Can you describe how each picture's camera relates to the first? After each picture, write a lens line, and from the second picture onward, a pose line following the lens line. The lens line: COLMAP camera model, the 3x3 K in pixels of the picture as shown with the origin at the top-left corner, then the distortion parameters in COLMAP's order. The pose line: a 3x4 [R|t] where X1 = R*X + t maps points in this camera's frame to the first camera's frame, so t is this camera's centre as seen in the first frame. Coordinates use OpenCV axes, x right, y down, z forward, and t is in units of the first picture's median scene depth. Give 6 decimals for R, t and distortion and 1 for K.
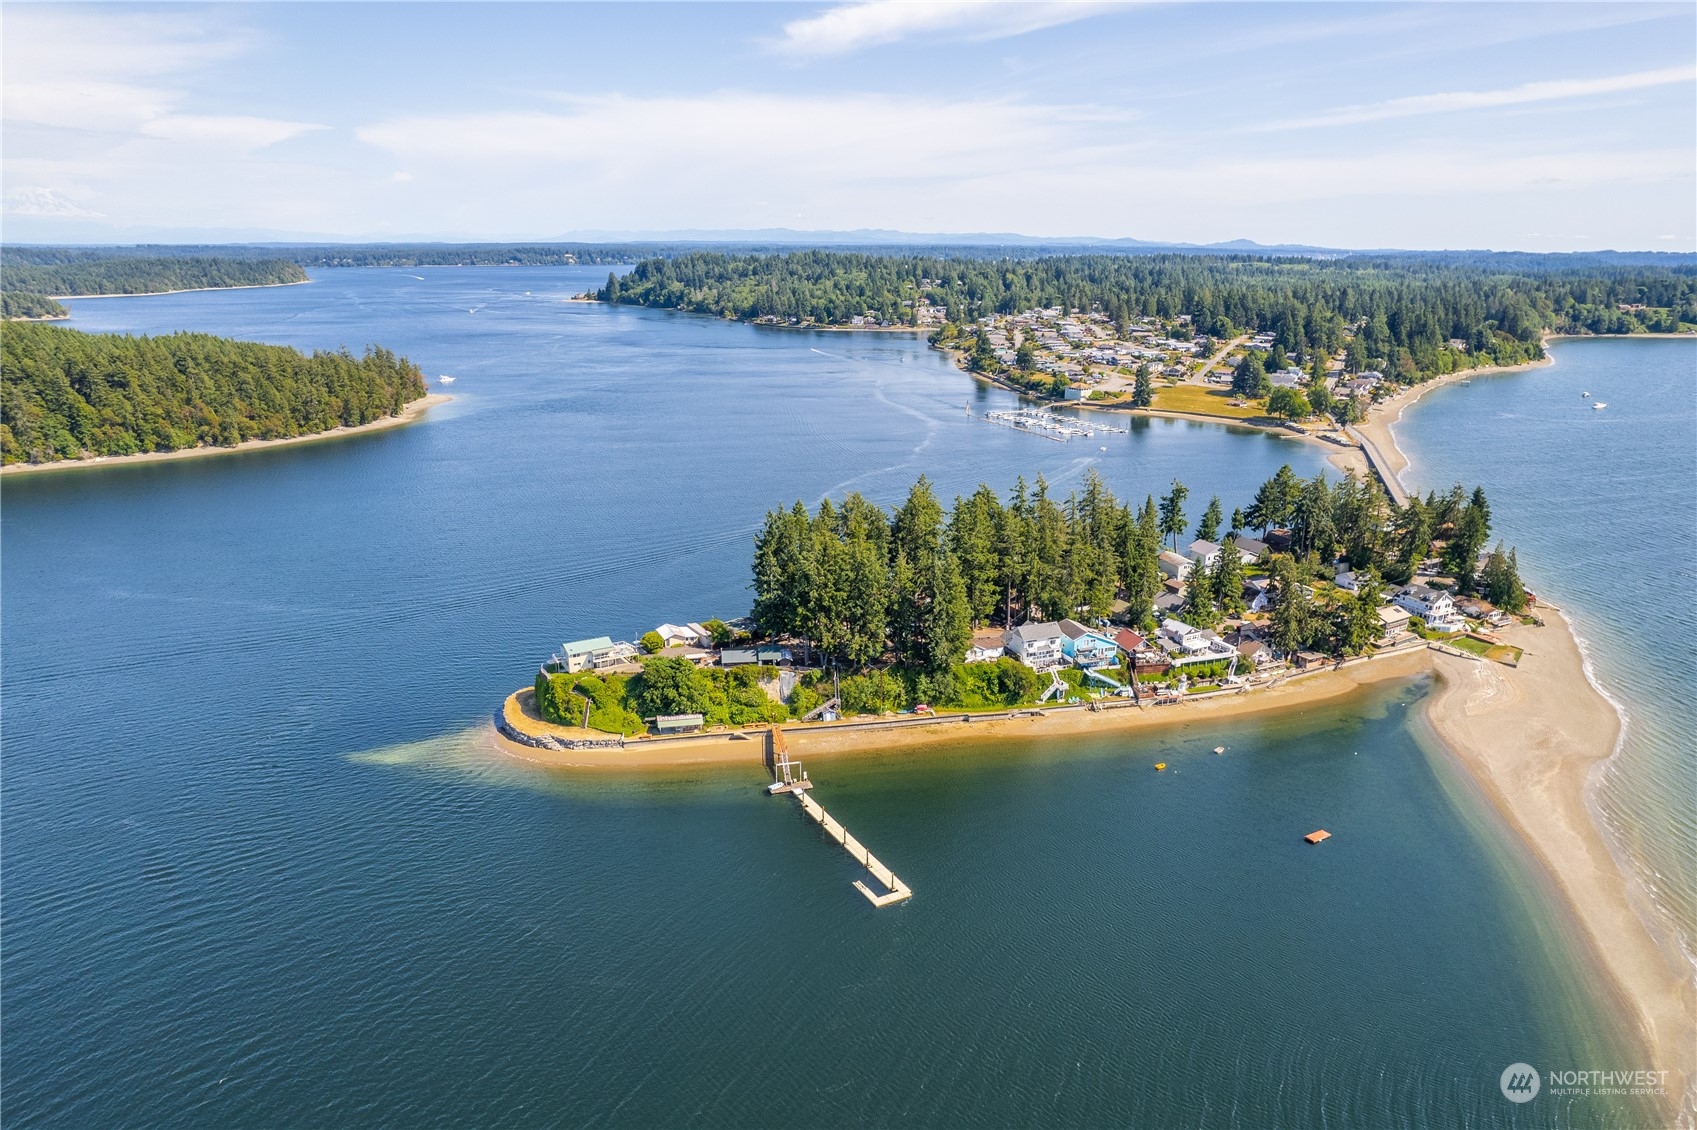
lens RADIAL K [[1144.5, 0, 848.5], [0, 1144.5, 565.0], [0, 0, 1]] dist [-0.092544, 0.084009]
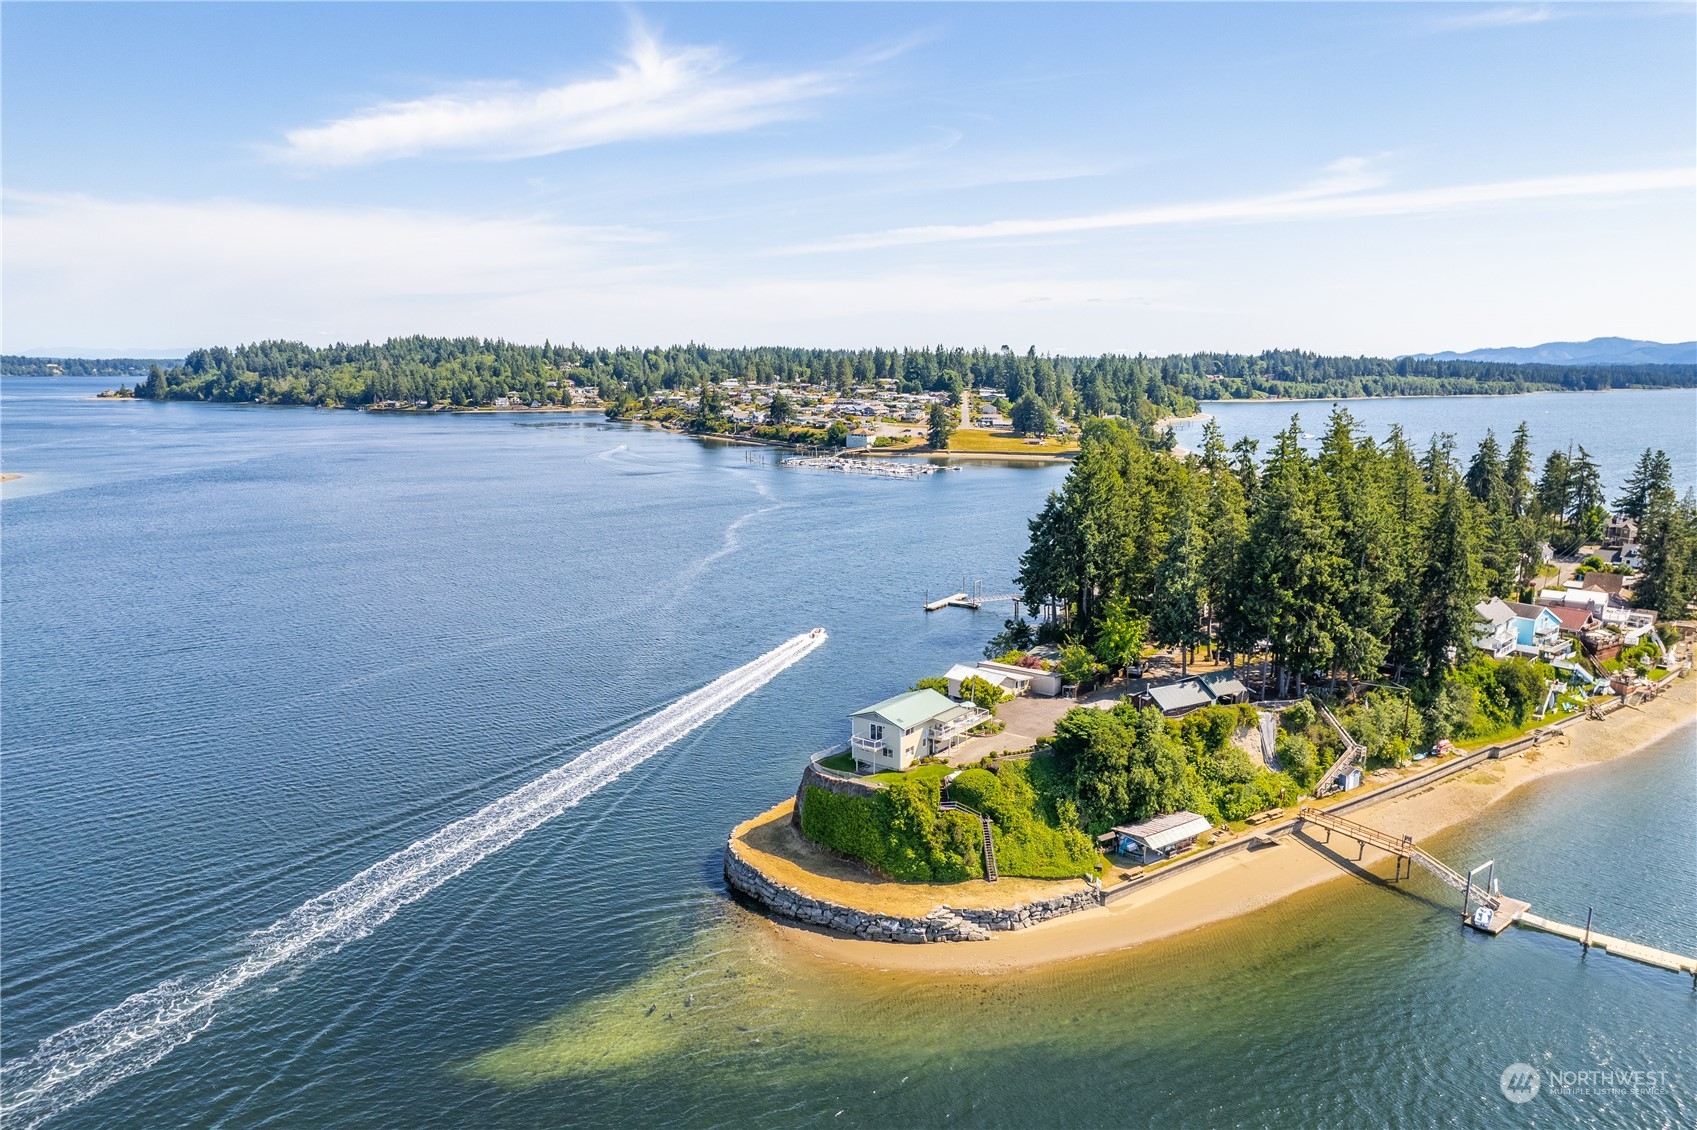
lens RADIAL K [[1144.5, 0, 848.5], [0, 1144.5, 565.0], [0, 0, 1]] dist [-0.092544, 0.084009]
pose [[0.923160, -0.066473, 0.378626, -0.119062], [0.104499, 0.991240, -0.080761, 0.012778], [-0.369941, 0.114122, 0.922020, 0.154389]]
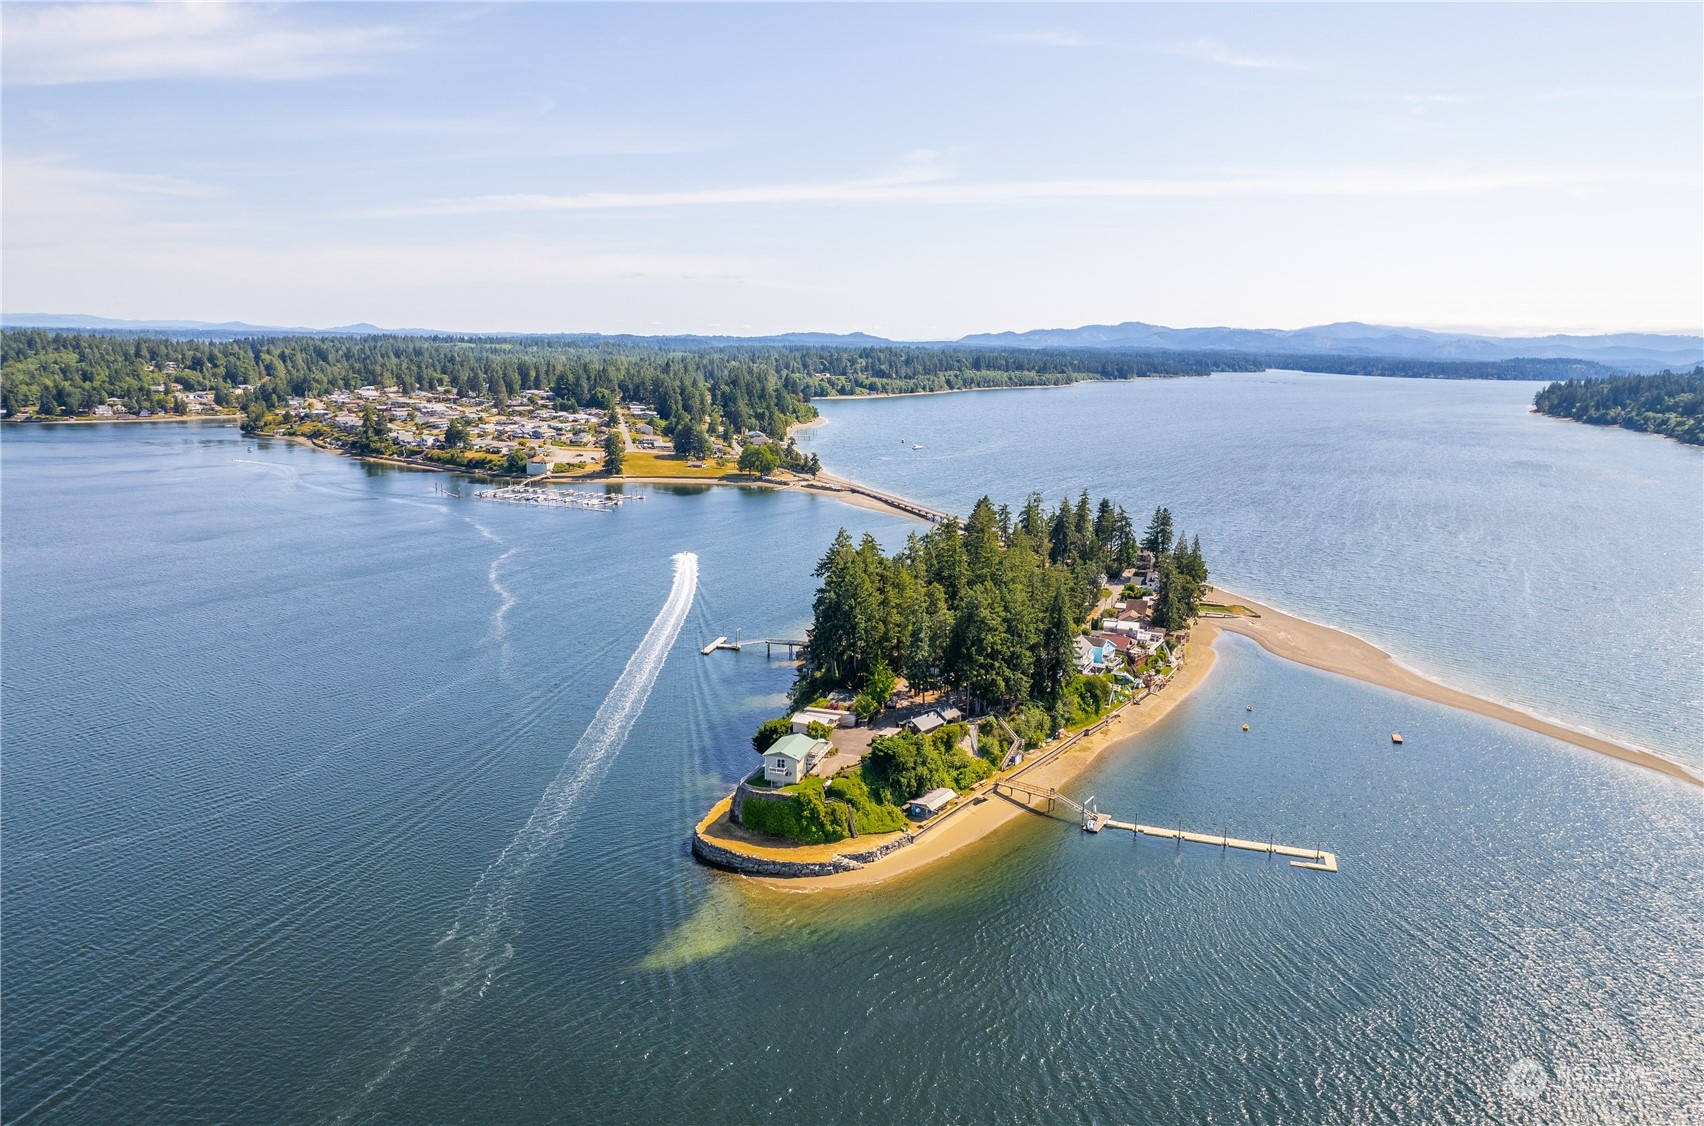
lens RADIAL K [[1146.7, 0, 847.2], [0, 1146.7, 518.5], [0, 0, 1]] dist [-0.052074, 0.042601]
pose [[0.737337, -0.094059, 0.668945, -0.207779], [0.168637, 0.984536, -0.047444, -0.013776], [-0.654137, 0.147791, 0.741797, 0.088199]]
